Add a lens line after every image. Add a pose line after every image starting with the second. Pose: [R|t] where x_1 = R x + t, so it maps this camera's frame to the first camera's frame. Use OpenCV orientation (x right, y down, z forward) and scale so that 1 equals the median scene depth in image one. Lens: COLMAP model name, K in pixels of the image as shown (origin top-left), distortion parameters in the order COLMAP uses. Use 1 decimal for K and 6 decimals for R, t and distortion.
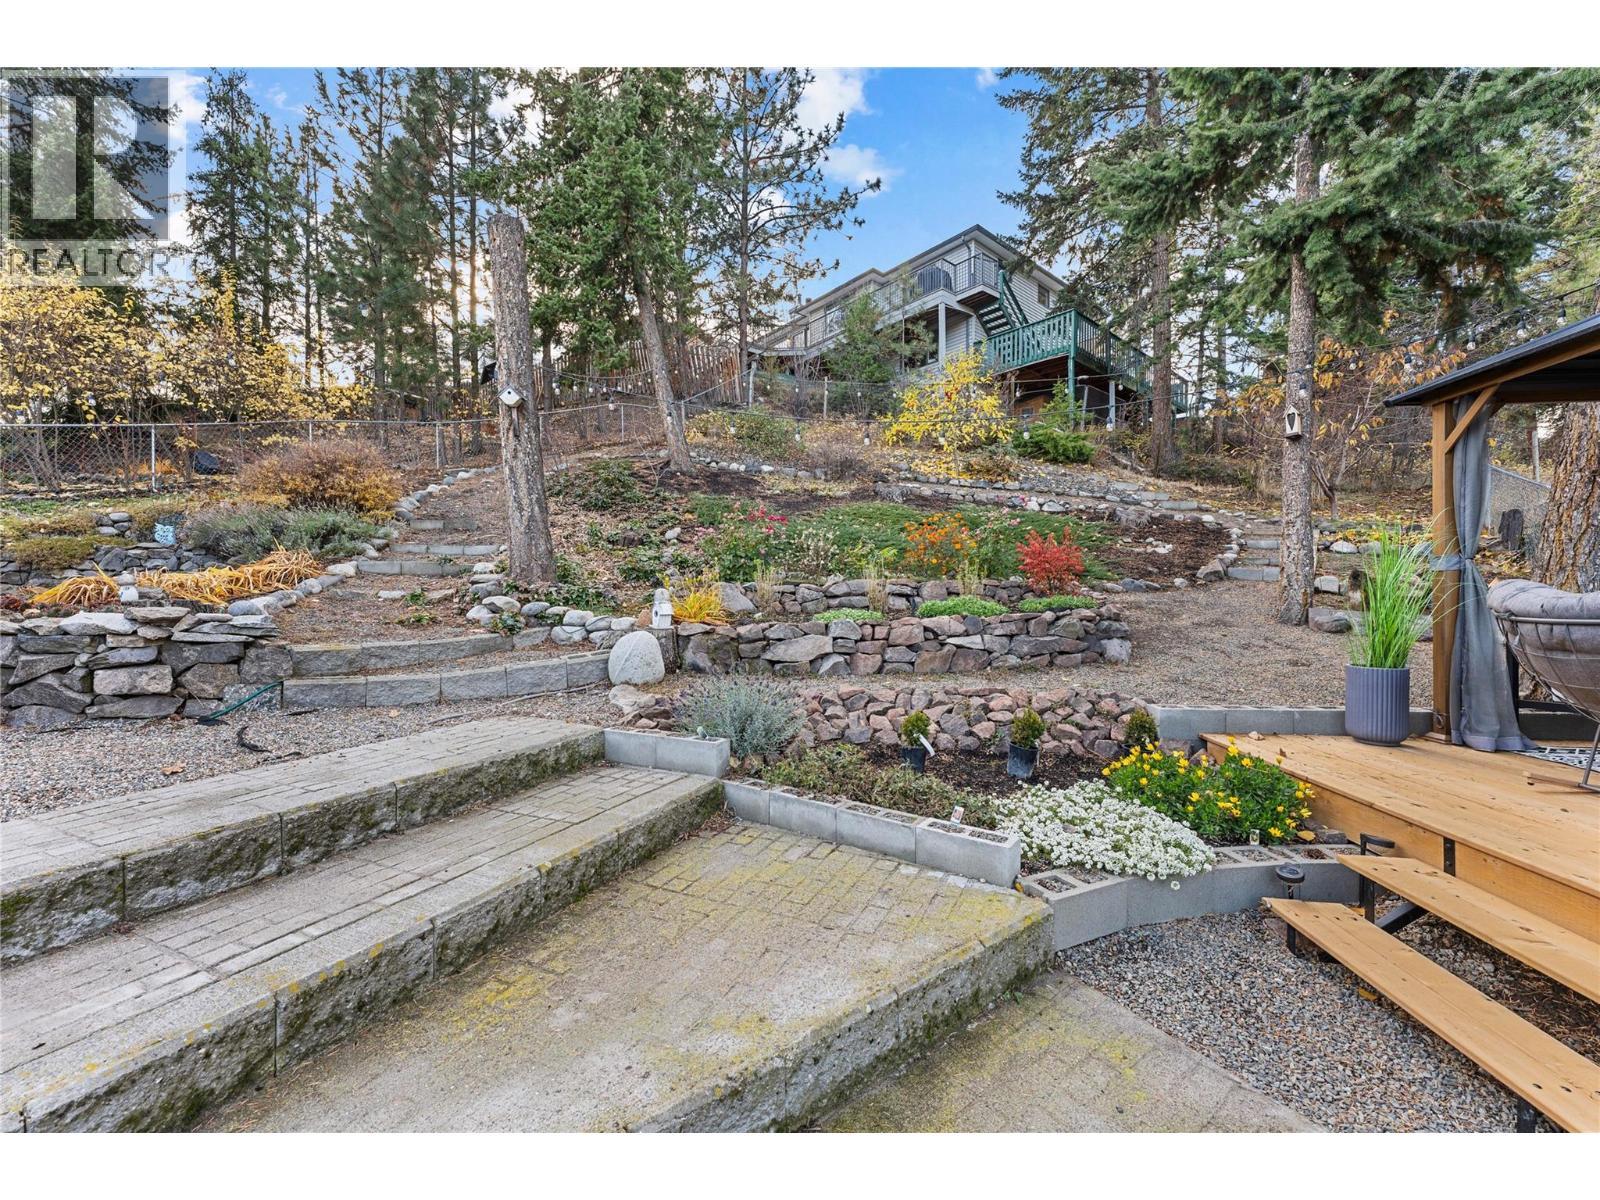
lens RADIAL K [[641.2, 0, 791.5], [0, 641.2, 602.6], [0, 0, 1]] dist [0.002891, -0.000147]
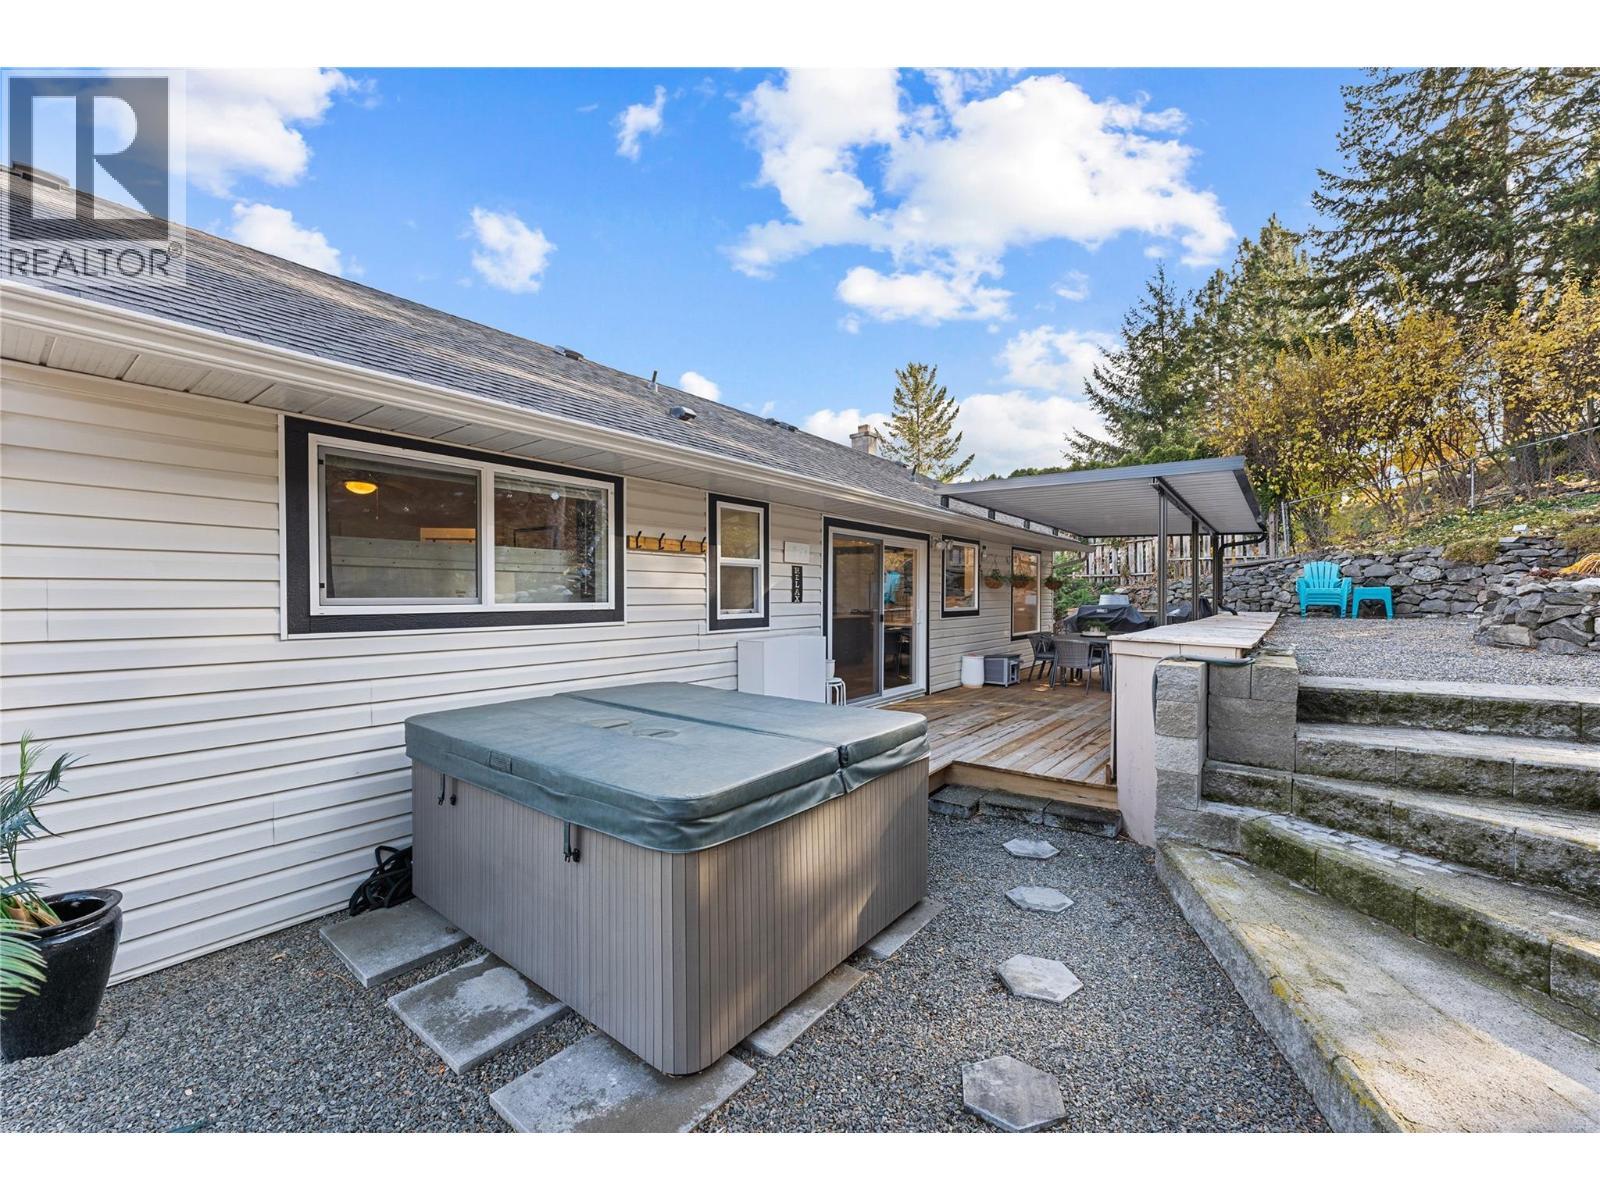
lens RADIAL K [[641.2, 0, 798.5], [0, 641.2, 597.7], [0, 0, 1]] dist [0.002891, -0.000147]
pose [[-0.195253, 0.003595, -0.980746, 0.672344], [0.002597, 0.999992, 0.003148, 0.053005], [0.980749, -0.001932, -0.195261, -0.461797]]
